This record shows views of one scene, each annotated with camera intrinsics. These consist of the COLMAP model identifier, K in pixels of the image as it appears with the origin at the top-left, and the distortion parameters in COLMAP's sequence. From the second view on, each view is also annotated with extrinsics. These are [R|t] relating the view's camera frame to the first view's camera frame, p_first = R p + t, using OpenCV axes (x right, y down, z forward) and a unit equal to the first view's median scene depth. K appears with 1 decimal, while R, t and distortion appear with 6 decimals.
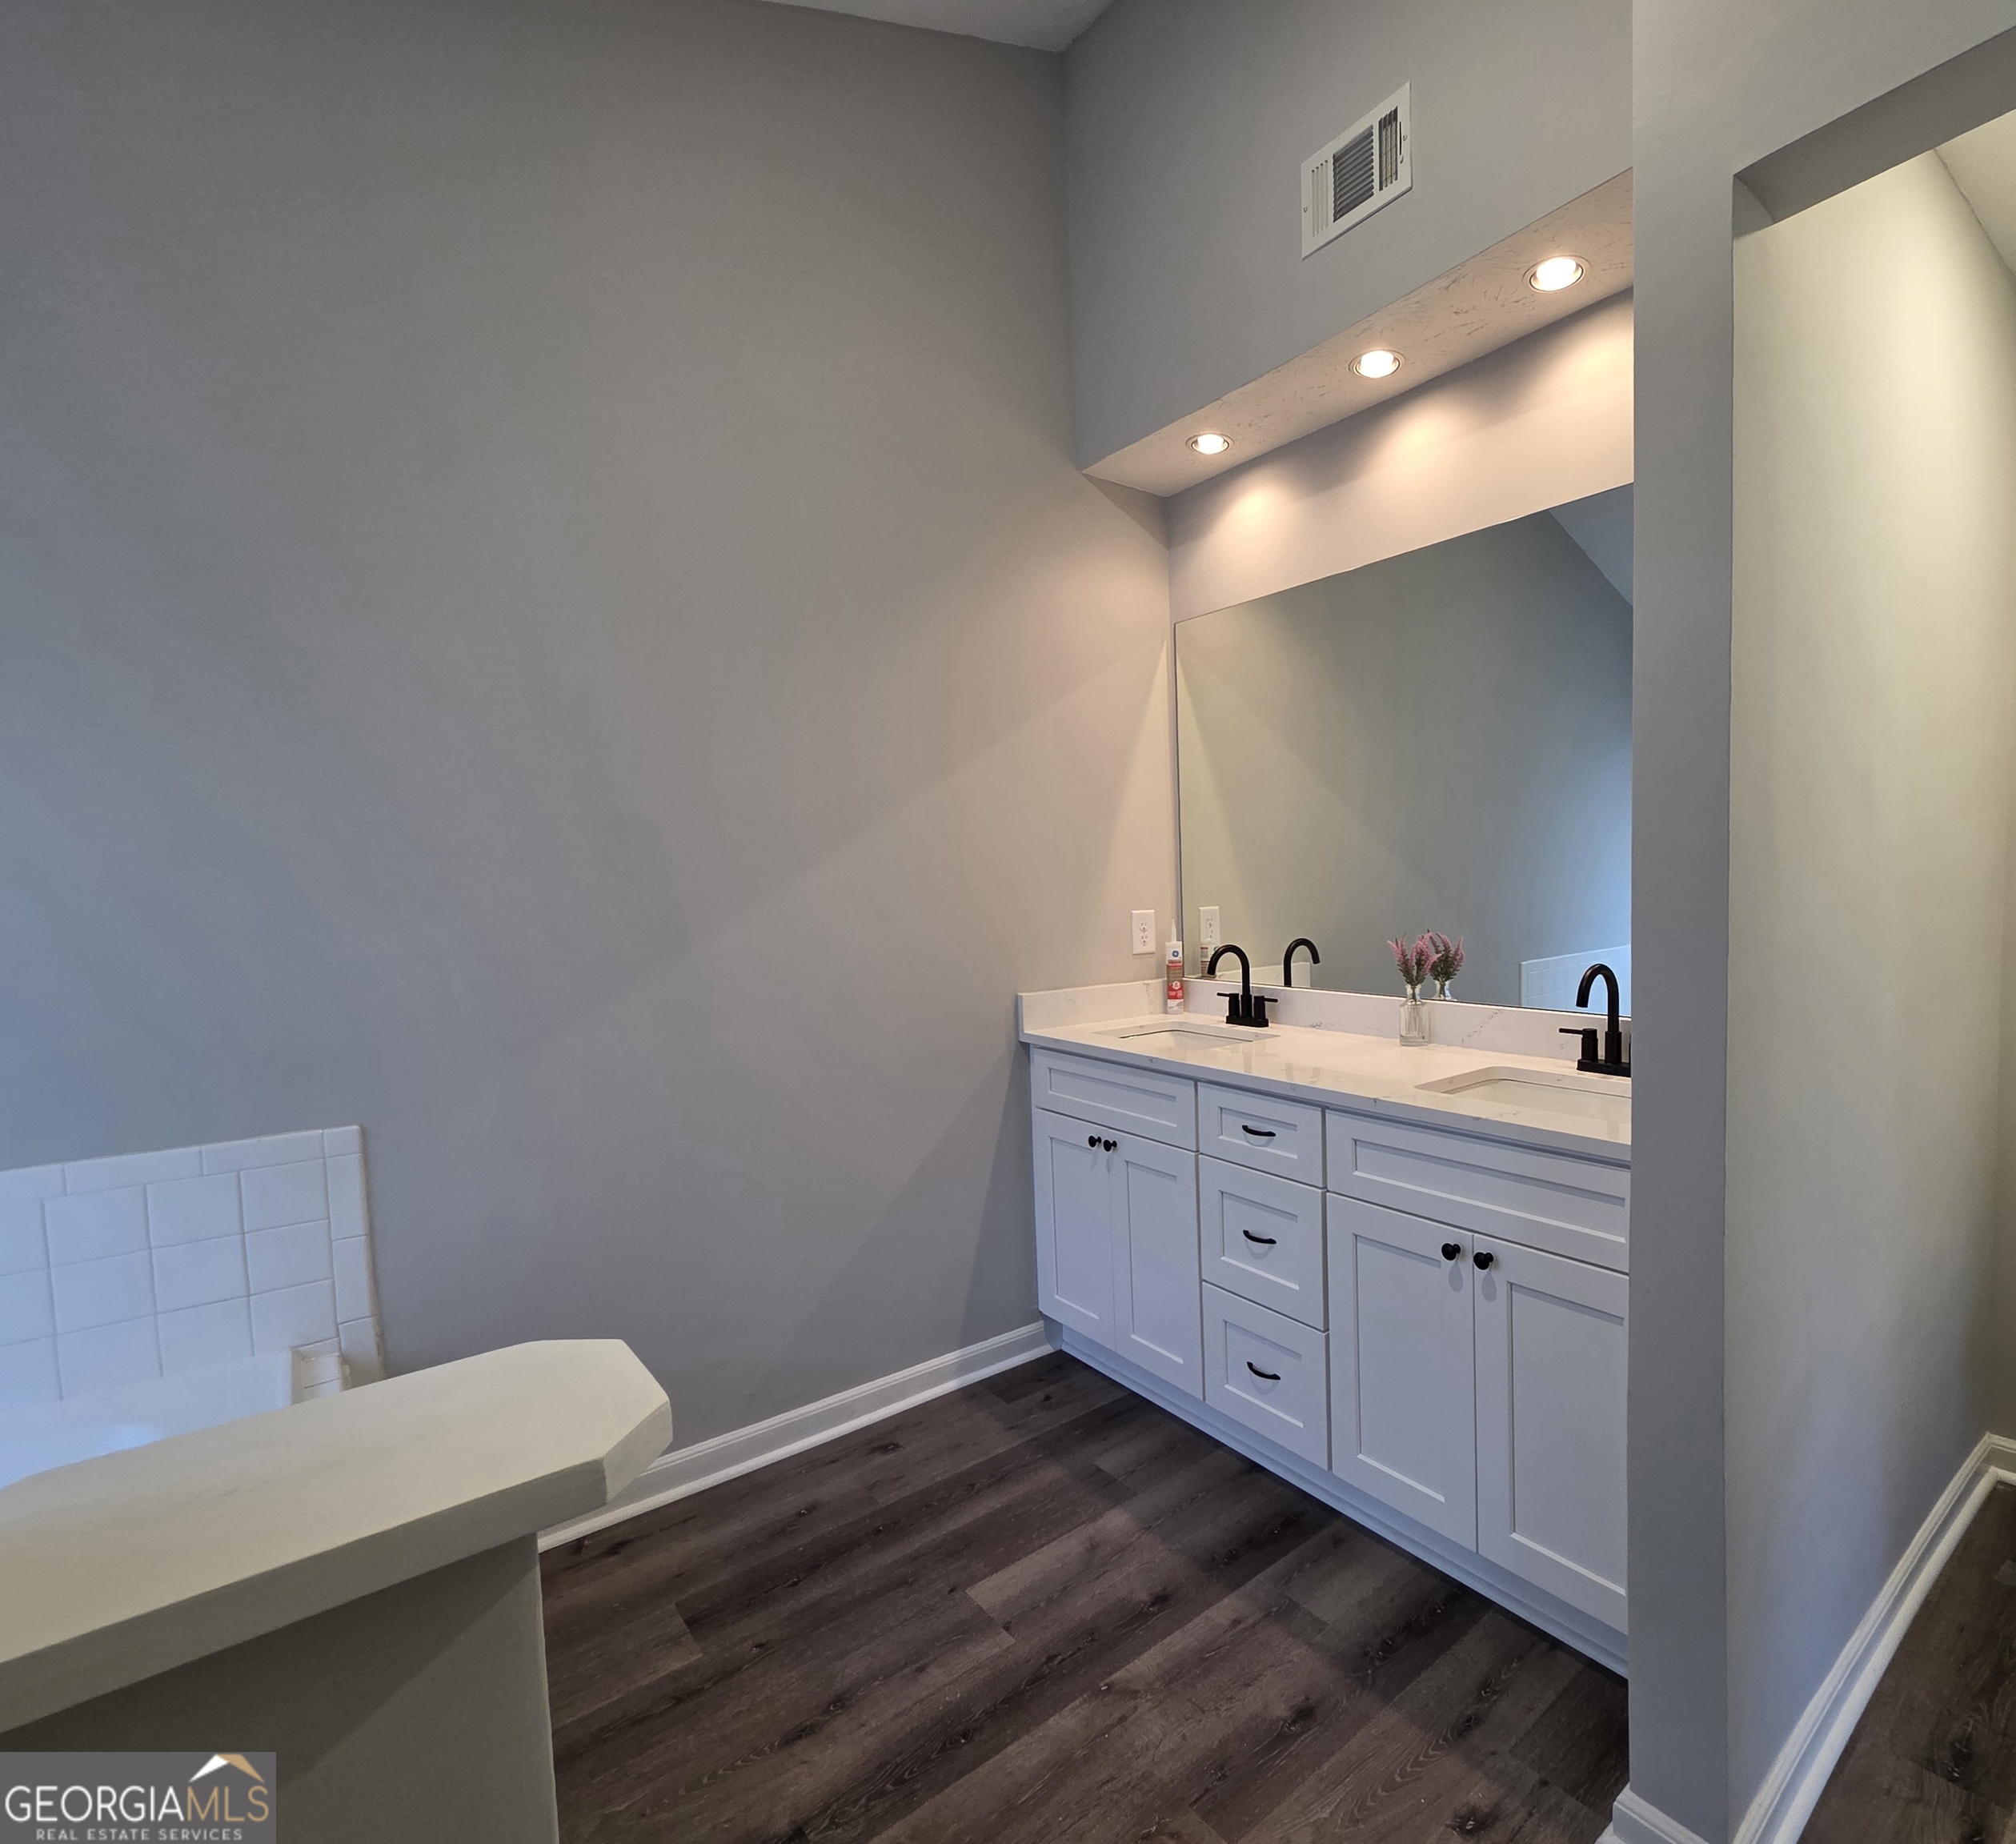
lens RADIAL K [[1030.6, 0, 1232.7], [0, 1030.6, 946.1], [0, 0, 1]] dist [0.009246, -0.004038]
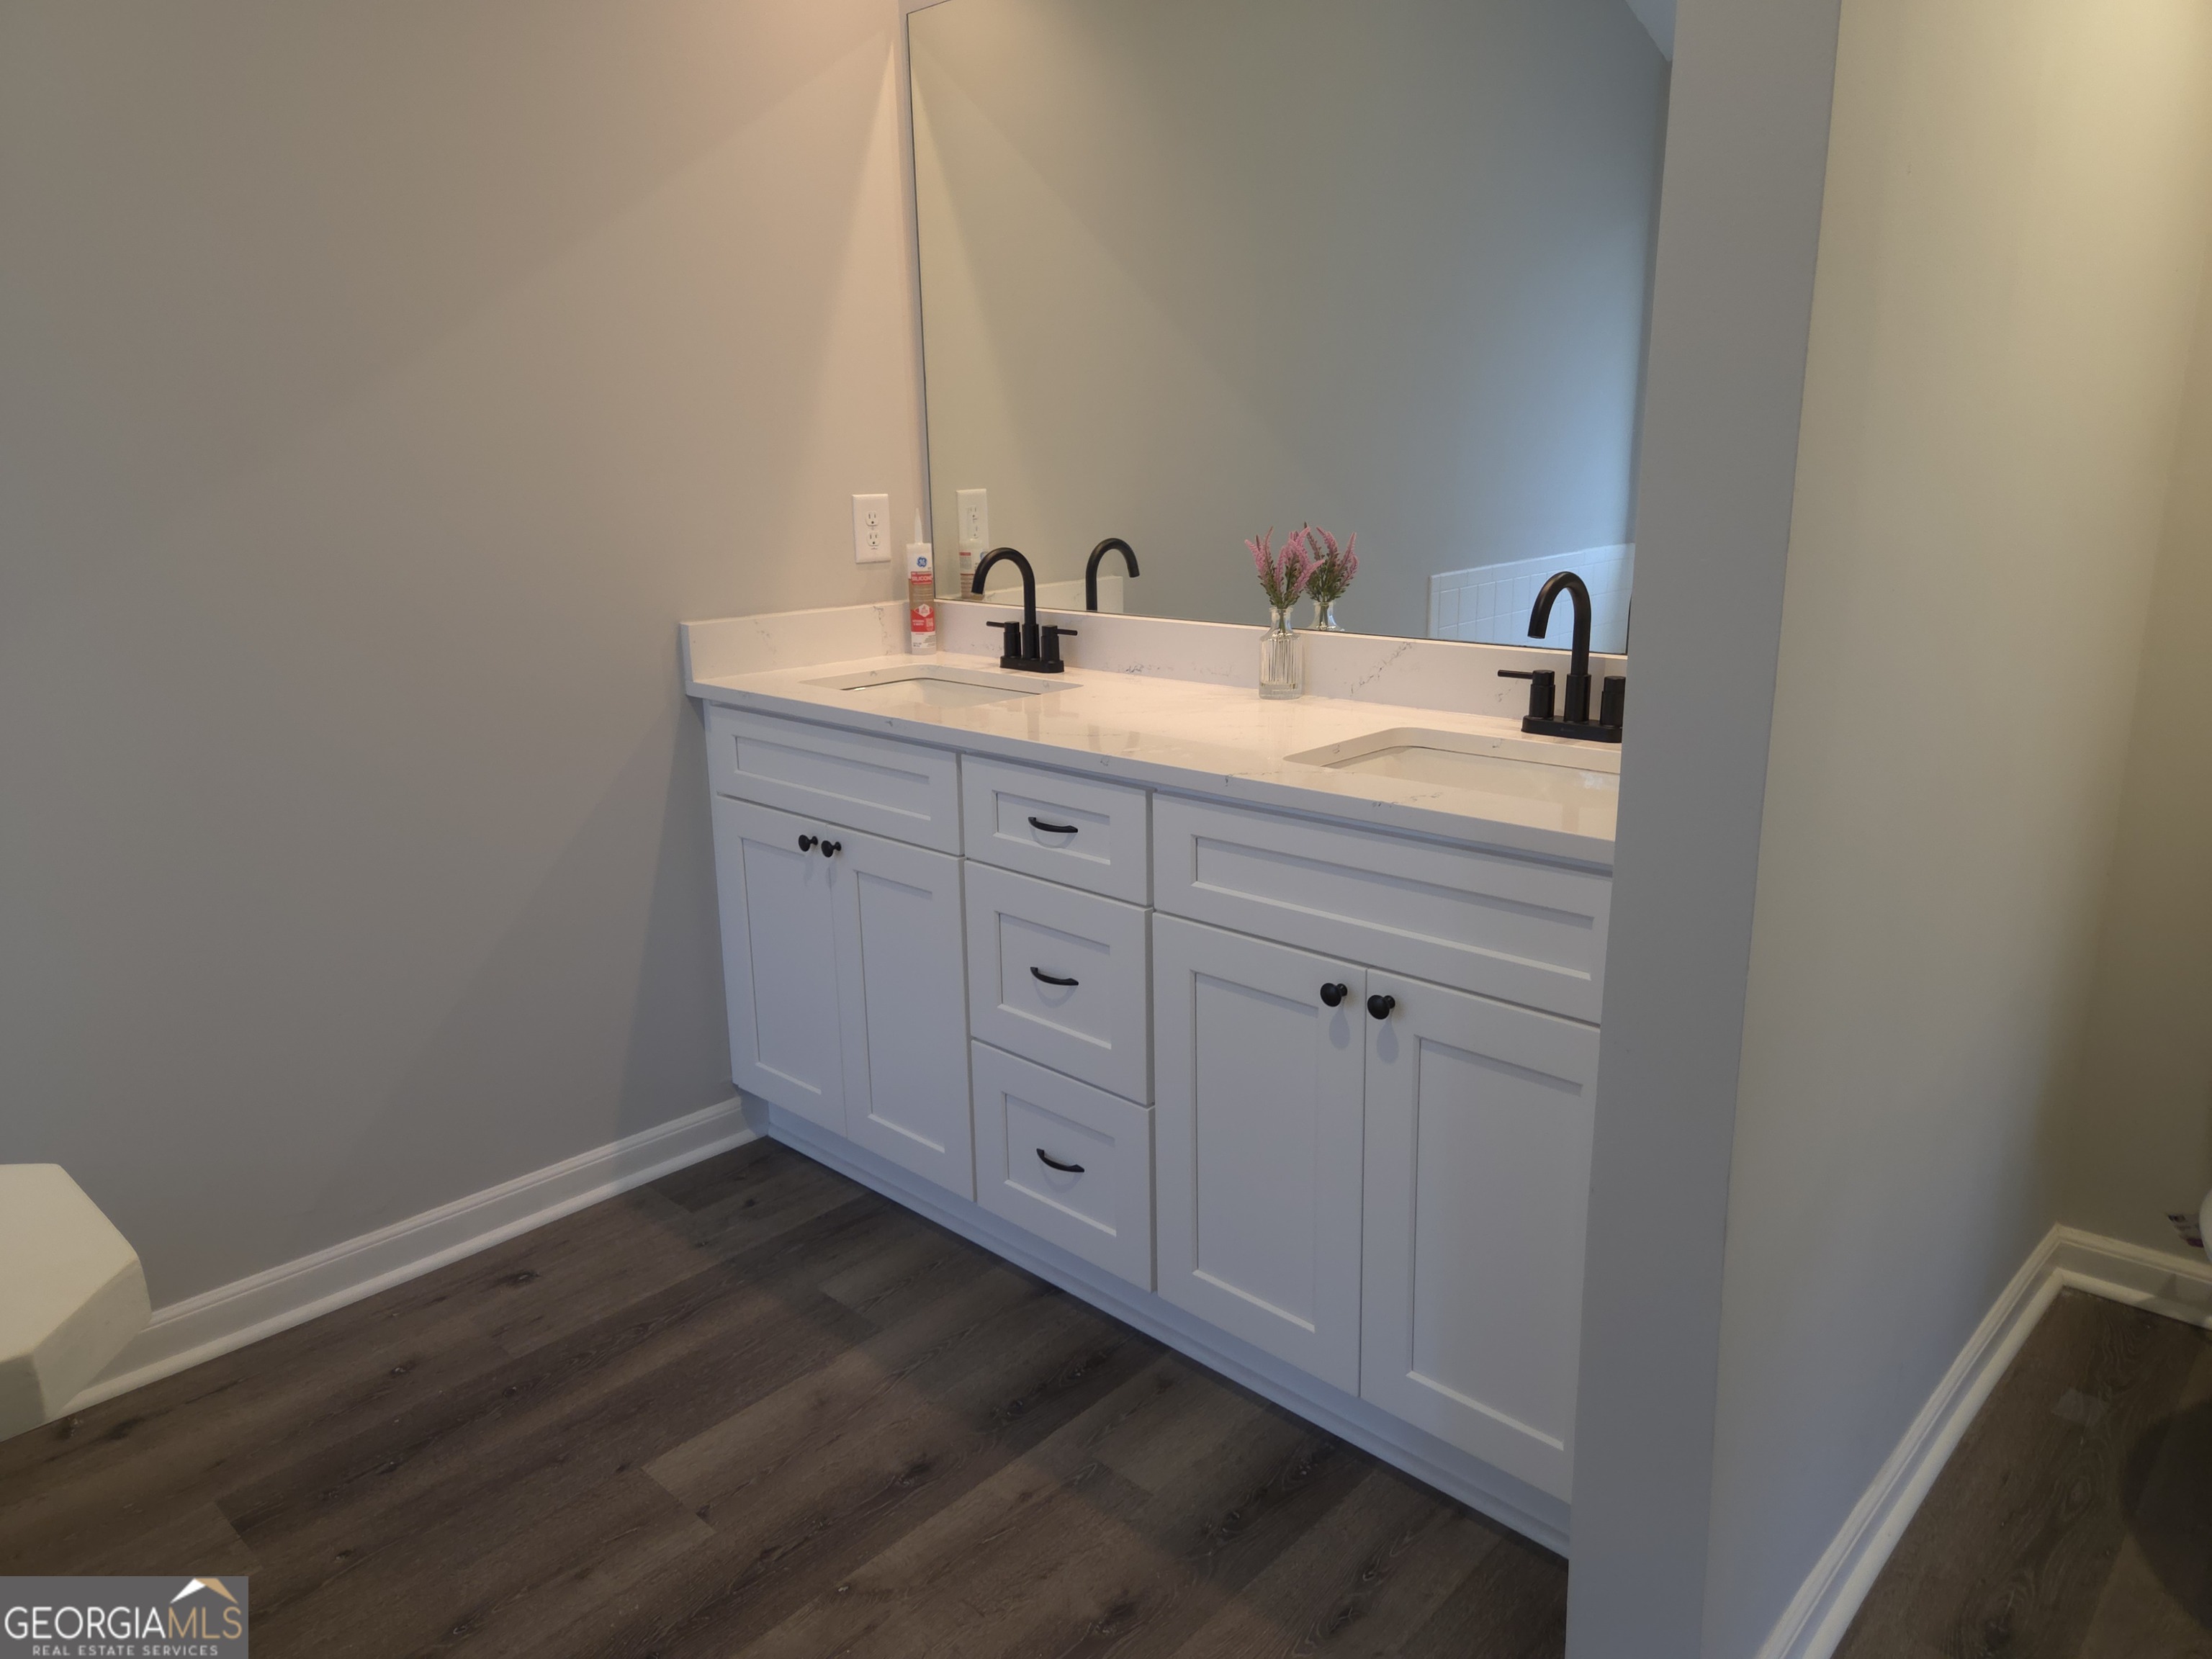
lens RADIAL K [[1495.1, 0, 1083.1], [0, 1495.1, 804.1], [0, 0, 1]] dist [0.049104, -0.029227]
pose [[0.998524, -0.008579, 0.053636, -0.007858], [-0.000306, 0.986545, 0.163492, 0.005719], [-0.054317, -0.163267, 0.985086, 0.037165]]
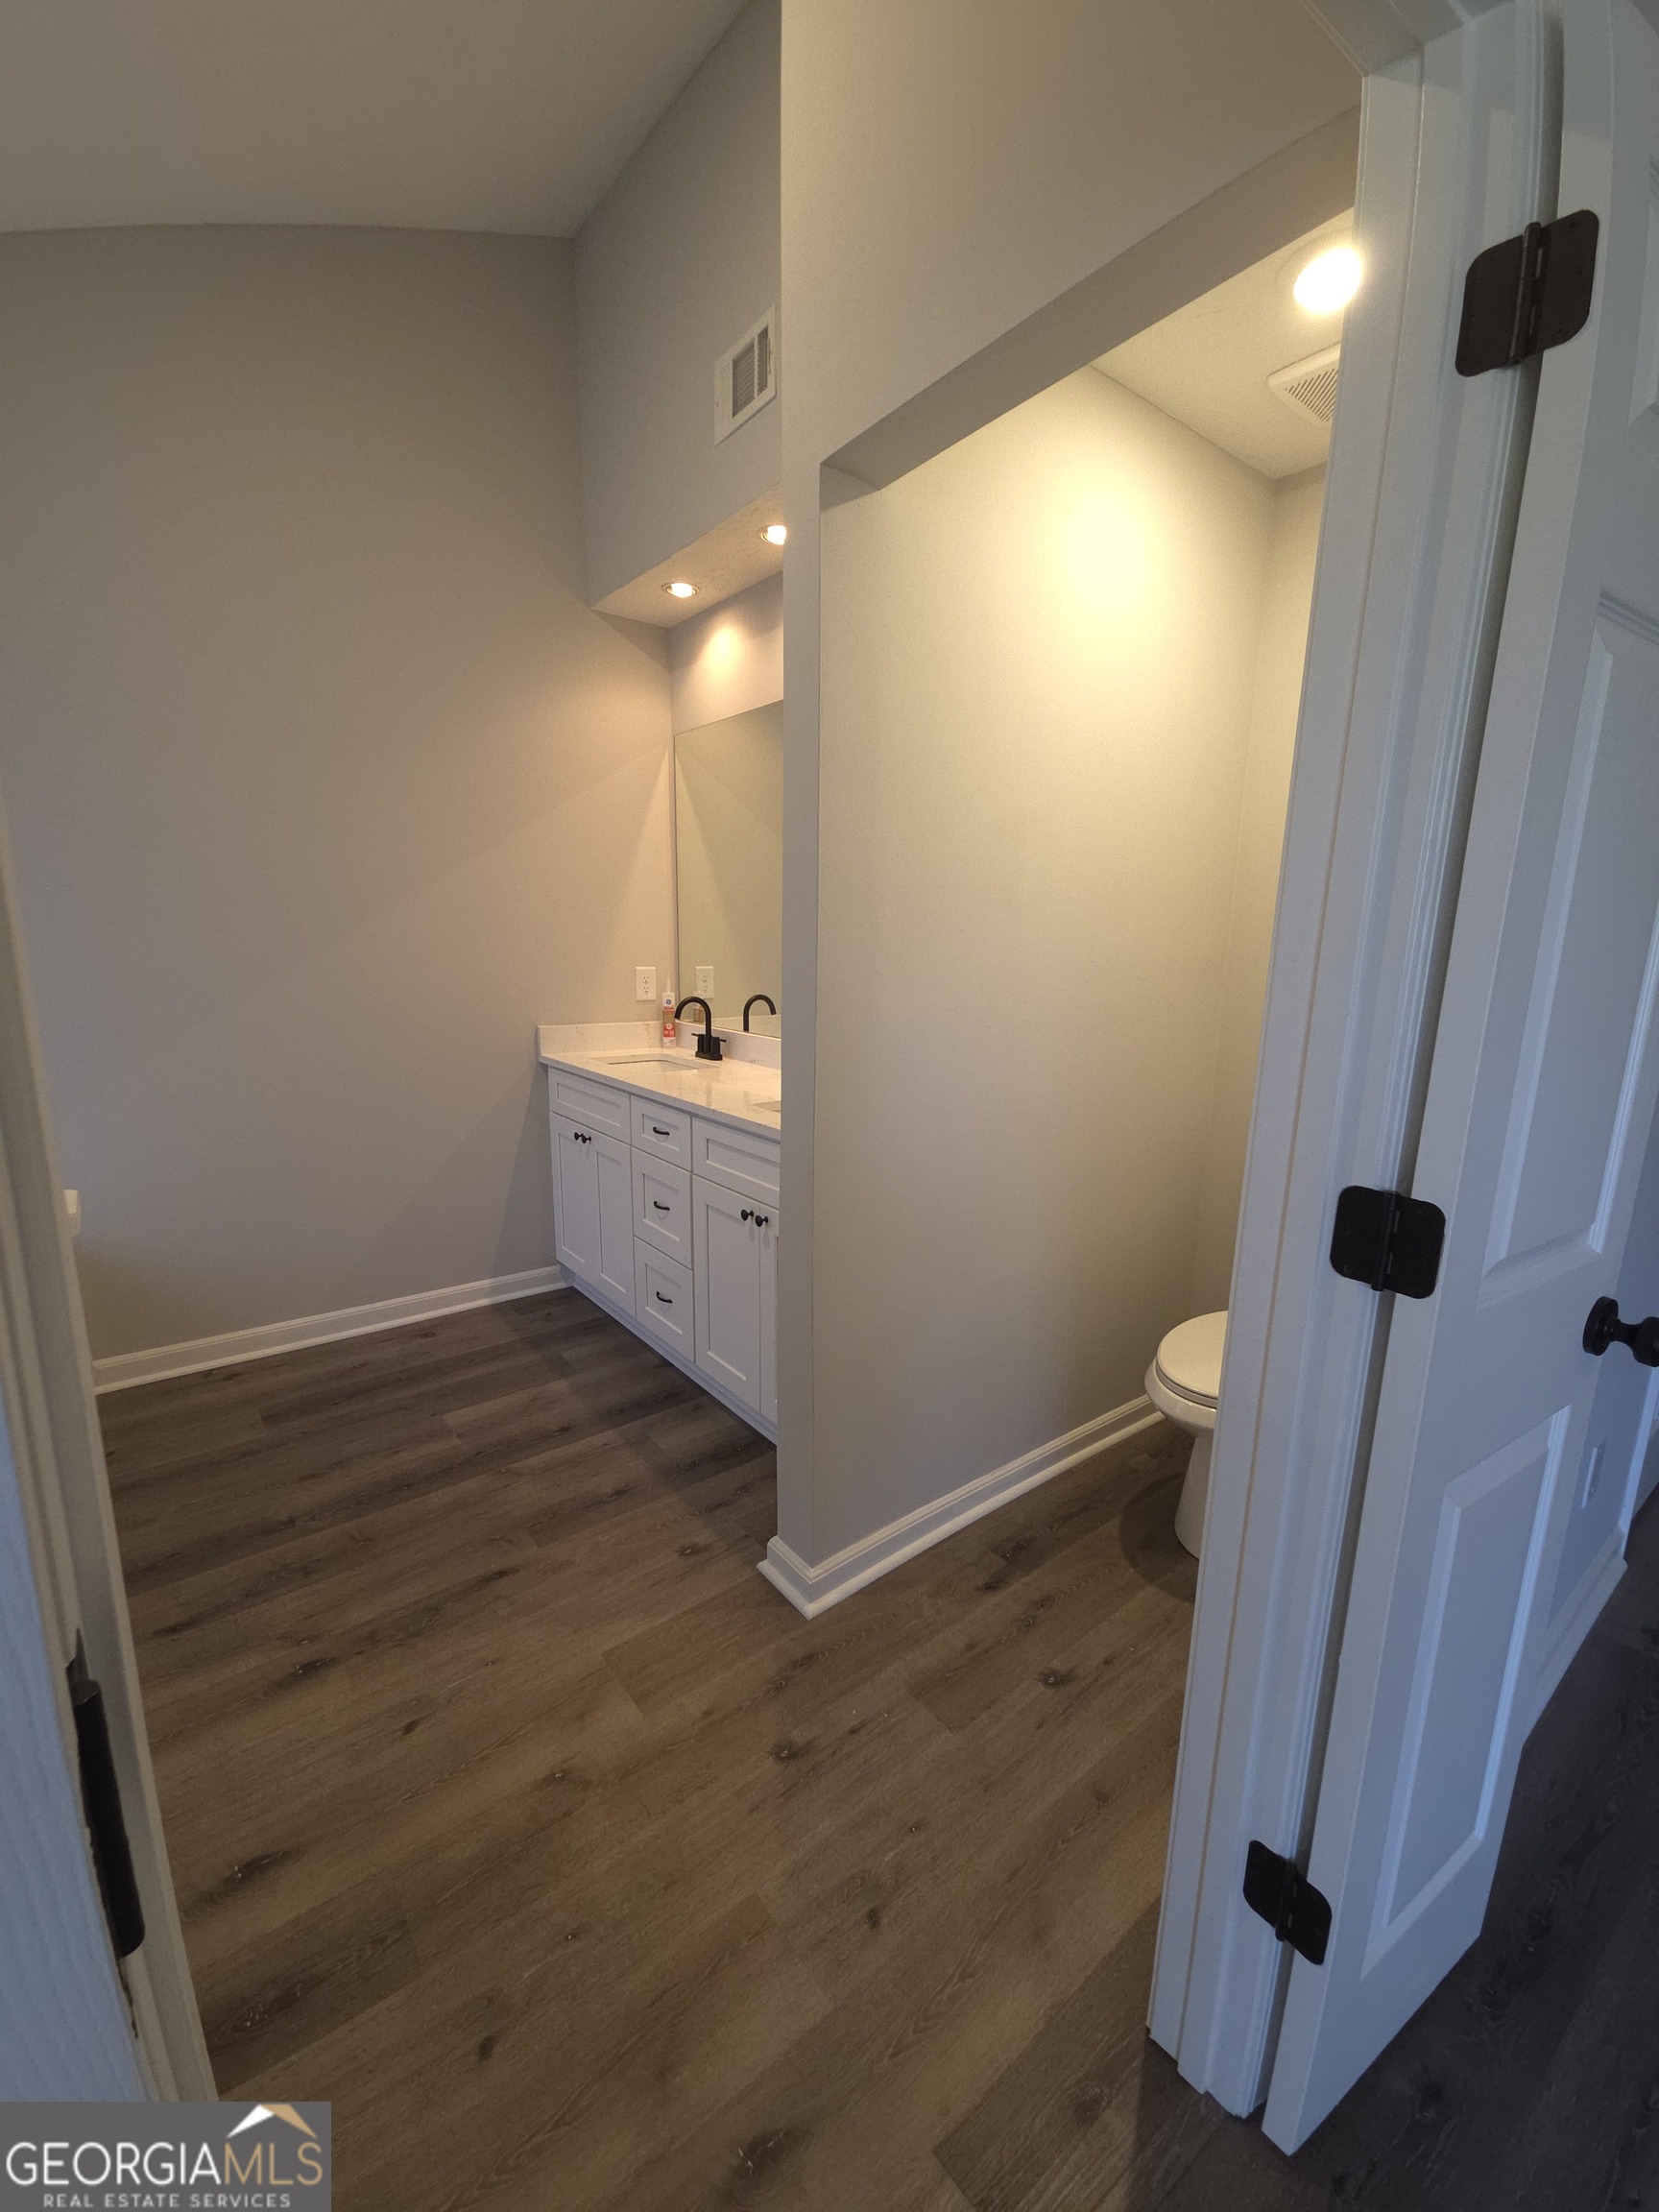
lens RADIAL K [[897.9, 0, 834.2], [0, 897.9, 1125.9], [0, 0, 1]] dist [0.008884, -0.002838]
pose [[0.996048, 0.059825, -0.065640, 0.362703], [-0.050310, 0.989142, 0.138080, -0.007735], [0.073188, -0.134232, 0.988244, -0.198502]]
